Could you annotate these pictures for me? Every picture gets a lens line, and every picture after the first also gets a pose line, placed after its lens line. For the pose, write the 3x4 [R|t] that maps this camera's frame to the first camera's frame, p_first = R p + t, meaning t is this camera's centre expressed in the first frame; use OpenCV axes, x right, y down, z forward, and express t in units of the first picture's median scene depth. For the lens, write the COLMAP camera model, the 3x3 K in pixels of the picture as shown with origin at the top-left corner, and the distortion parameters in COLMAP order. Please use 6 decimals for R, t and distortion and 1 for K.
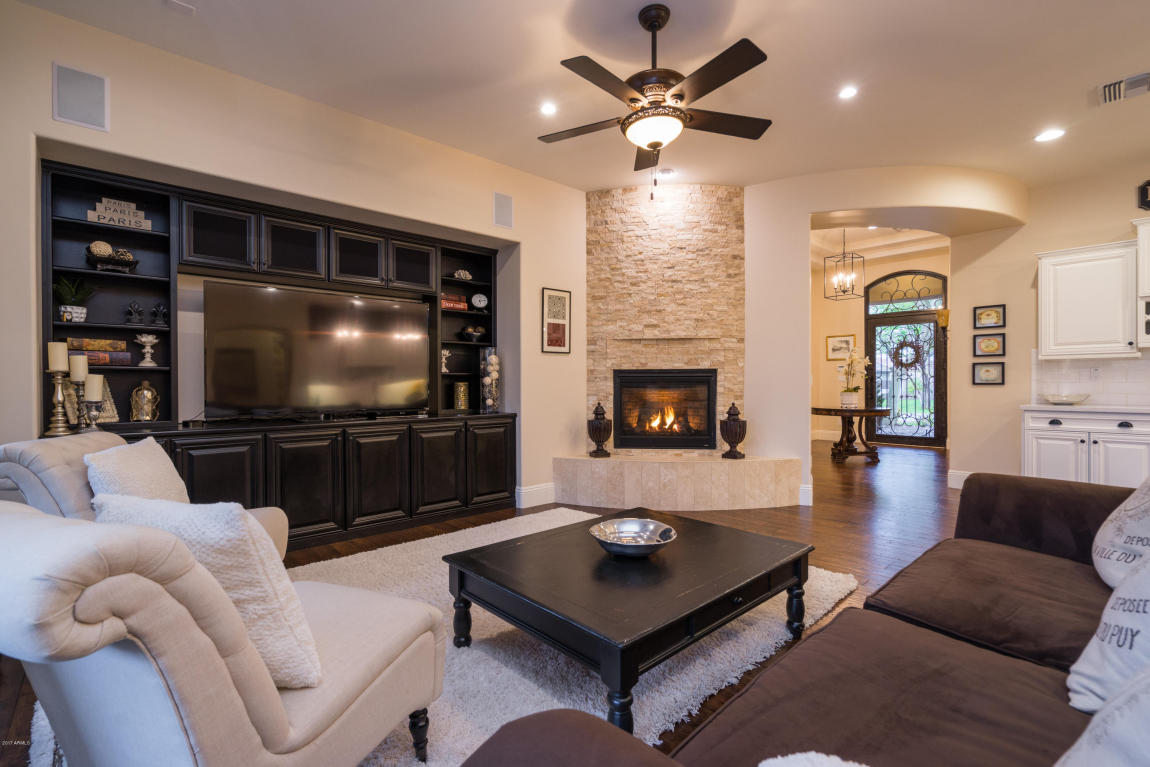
lens RADIAL K [[523.3, 0, 577.9], [0, 523.3, 387.5], [0, 0, 1]] dist [-0.003644, 0.001887]
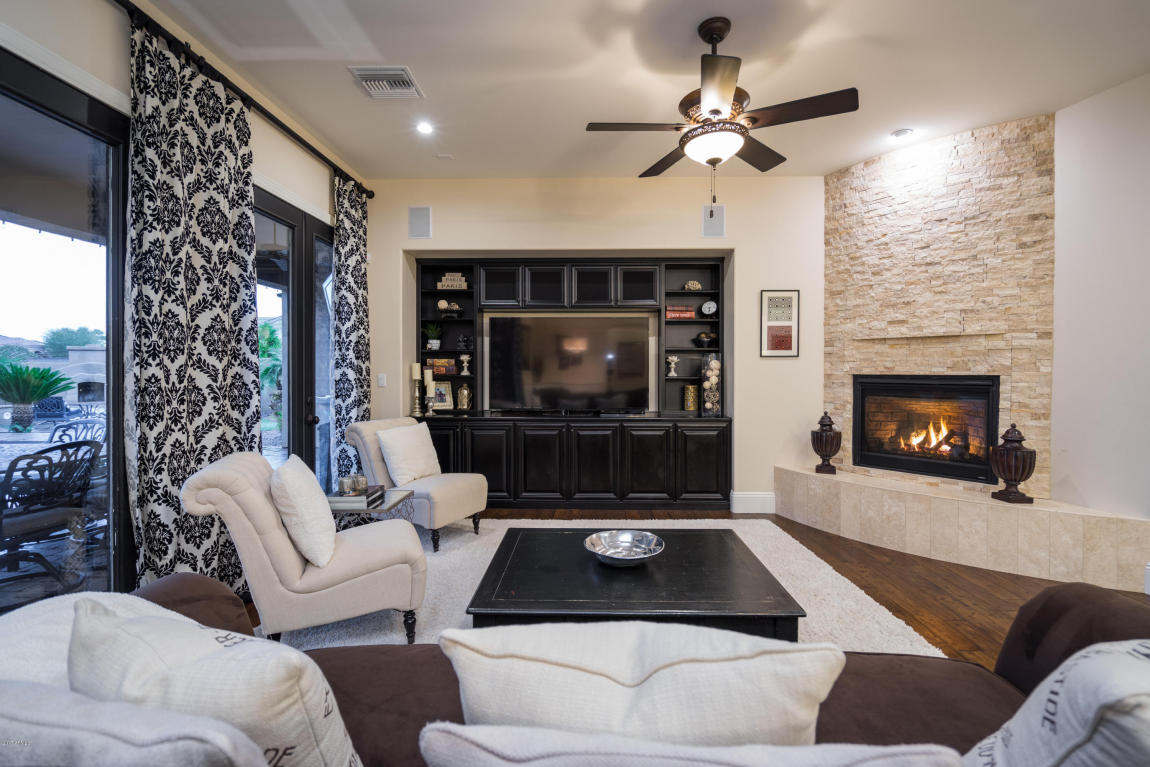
lens RADIAL K [[523.3, 0, 576.1], [0, 523.3, 377.2], [0, 0, 1]] dist [-0.003644, 0.001887]
pose [[0.719333, 0.014589, -0.694512, 0.350519], [-0.008413, 0.999889, 0.012290, -0.037607], [0.694615, -0.002998, 0.719376, 0.063088]]
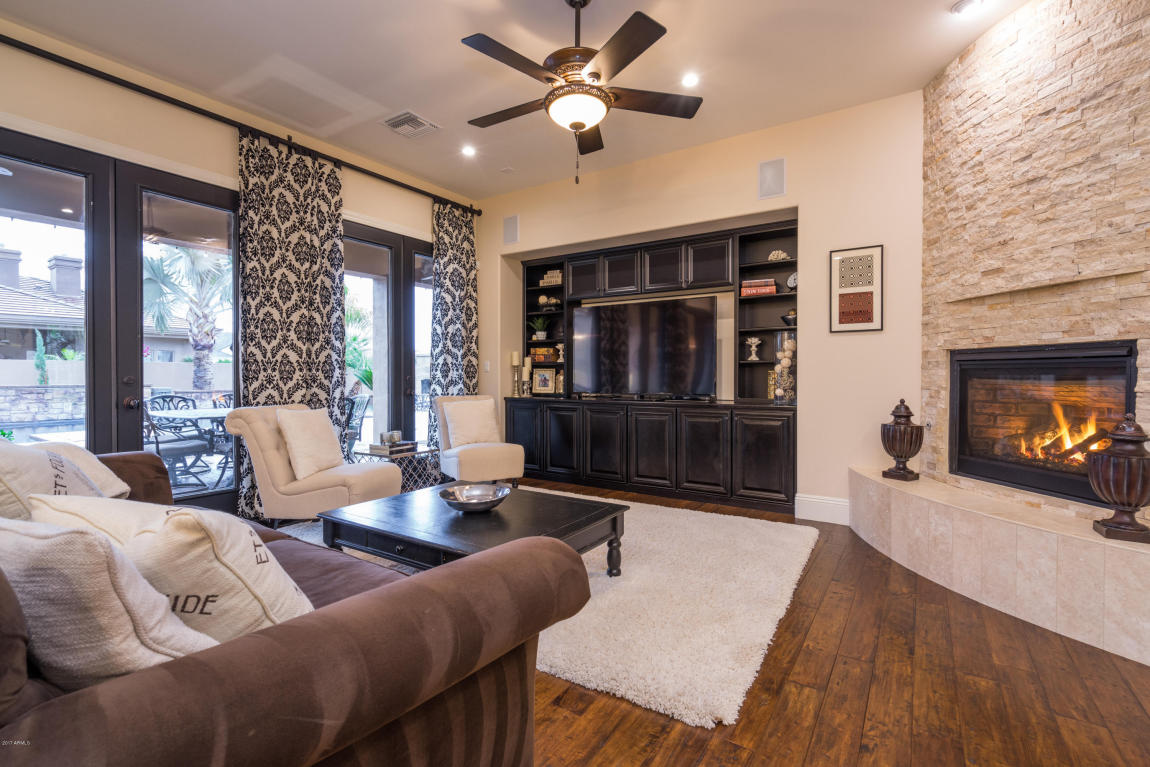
lens RADIAL K [[523.3, 0, 567.9], [0, 523.3, 385.6], [0, 0, 1]] dist [-0.003644, 0.001887]
pose [[0.236043, 0.025212, -0.971415, 0.597177], [-0.007599, 0.999681, 0.024099, -0.002596], [0.971713, 0.001694, 0.236160, 0.411767]]
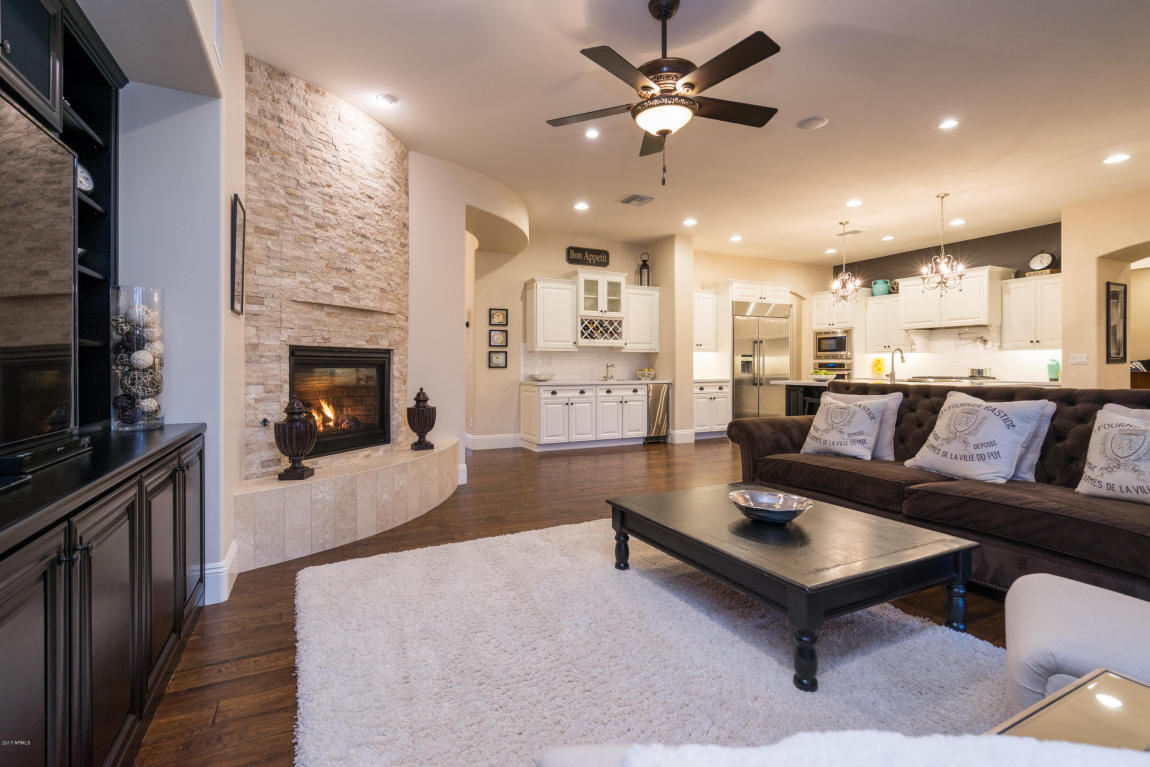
lens RADIAL K [[523.3, 0, 541.5], [0, 523.3, 370.4], [0, 0, 1]] dist [-0.003644, 0.001887]
pose [[0.315867, -0.004611, 0.948792, -0.477840], [0.007919, 0.999966, 0.002224, -0.000868], [-0.948770, 0.006811, 0.315893, 0.499284]]
